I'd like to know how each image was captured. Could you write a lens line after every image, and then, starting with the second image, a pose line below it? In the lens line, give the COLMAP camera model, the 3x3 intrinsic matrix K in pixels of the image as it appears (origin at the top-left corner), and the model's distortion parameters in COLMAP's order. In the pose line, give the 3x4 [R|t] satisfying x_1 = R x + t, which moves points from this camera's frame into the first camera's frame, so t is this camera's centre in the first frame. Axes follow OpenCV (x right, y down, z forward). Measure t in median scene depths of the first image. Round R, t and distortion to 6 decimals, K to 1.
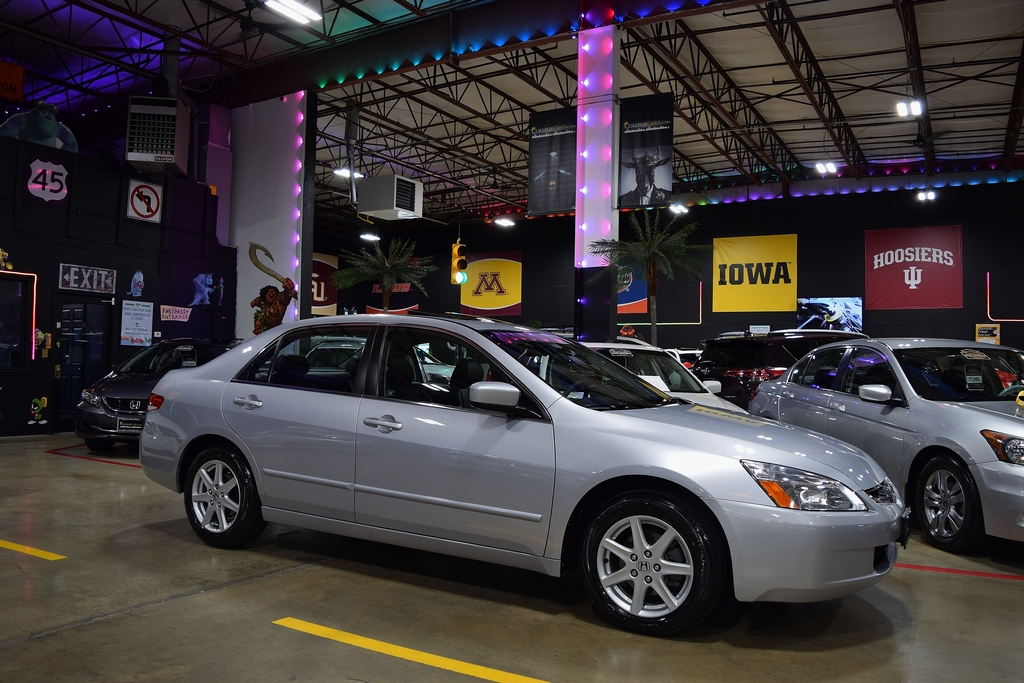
lens RADIAL K [[801.2, 0, 512.0], [0, 801.2, 341.5], [0, 0, 1]] dist [-0.088714, 0.011916]
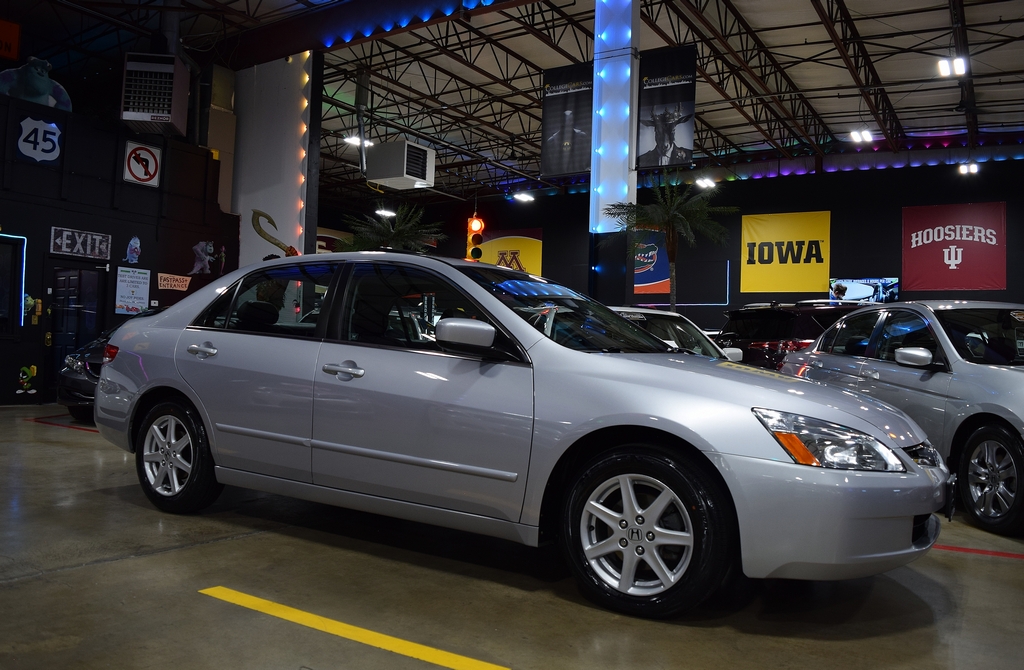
lens RADIAL K [[814.1, 0, 512.0], [0, 814.1, 335.0], [0, 0, 1]] dist [-0.087319, 0.010179]
pose [[0.999441, 0.011047, -0.031564, 0.017335], [-0.010839, 0.999919, 0.006737, 0.019397], [0.031636, -0.006391, 0.999479, 0.041038]]
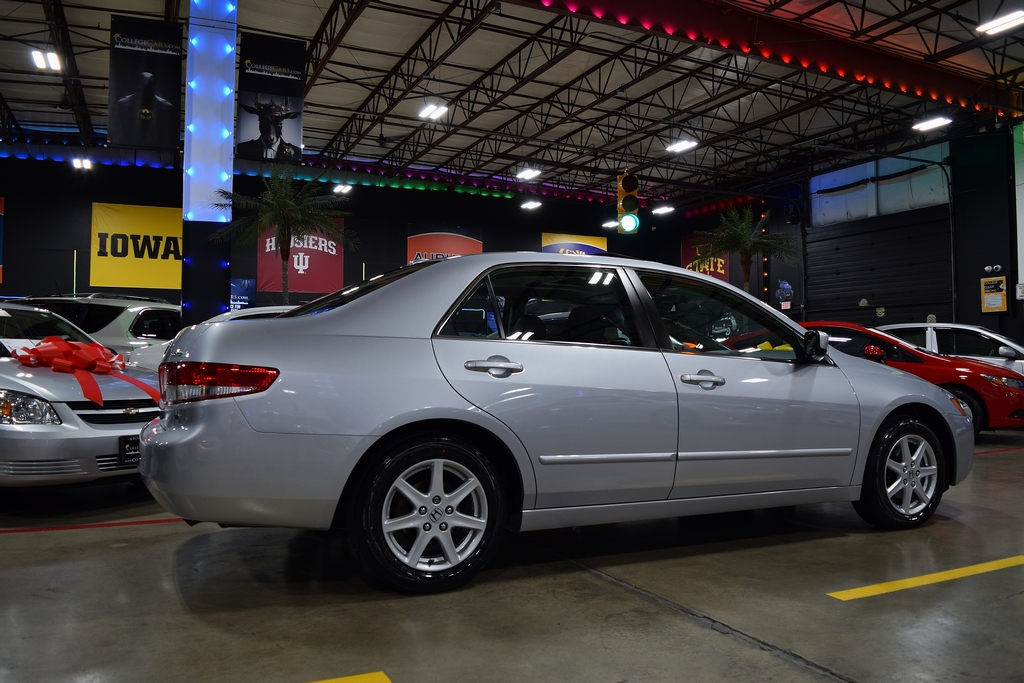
lens RADIAL K [[801.2, 0, 512.0], [0, 801.2, 341.5], [0, 0, 1]] dist [-0.088714, 0.011916]
pose [[0.574344, -0.001062, 0.818613, -0.346954], [-0.012023, 0.999880, 0.009733, 0.018800], [-0.818526, -0.015433, 0.574262, 0.229332]]
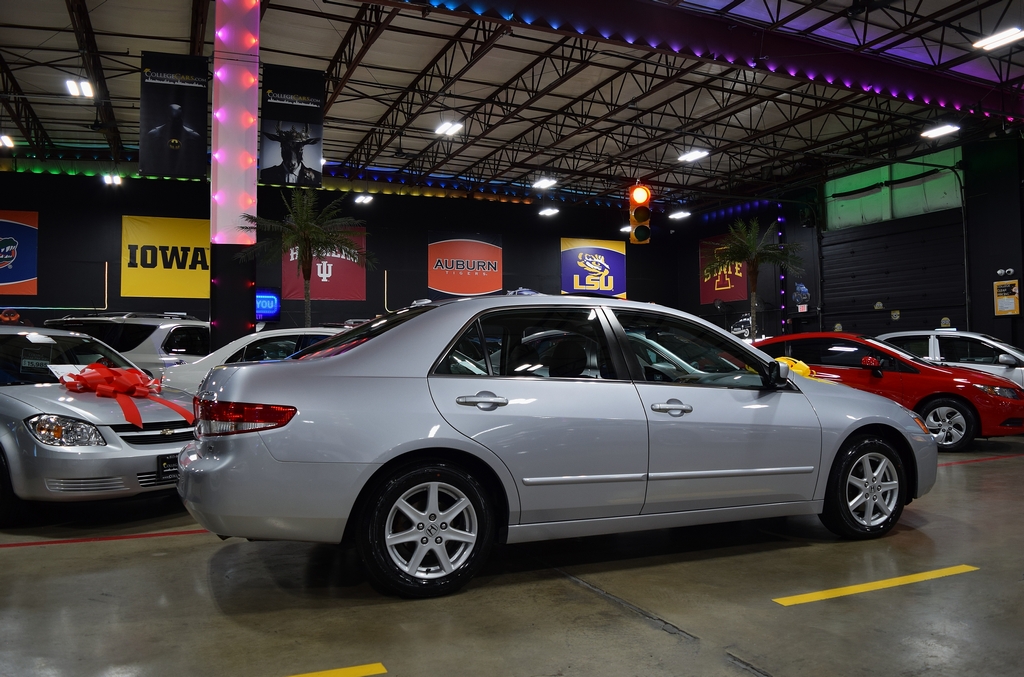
lens RADIAL K [[806.5, 0, 512.0], [0, 806.5, 338.5], [0, 0, 1]] dist [-0.084585, 0.001559]
pose [[0.600707, -0.004991, 0.799454, -0.372557], [-0.003281, 0.999957, 0.008708, 0.002916], [-0.799463, -0.007854, 0.600665, 0.192160]]
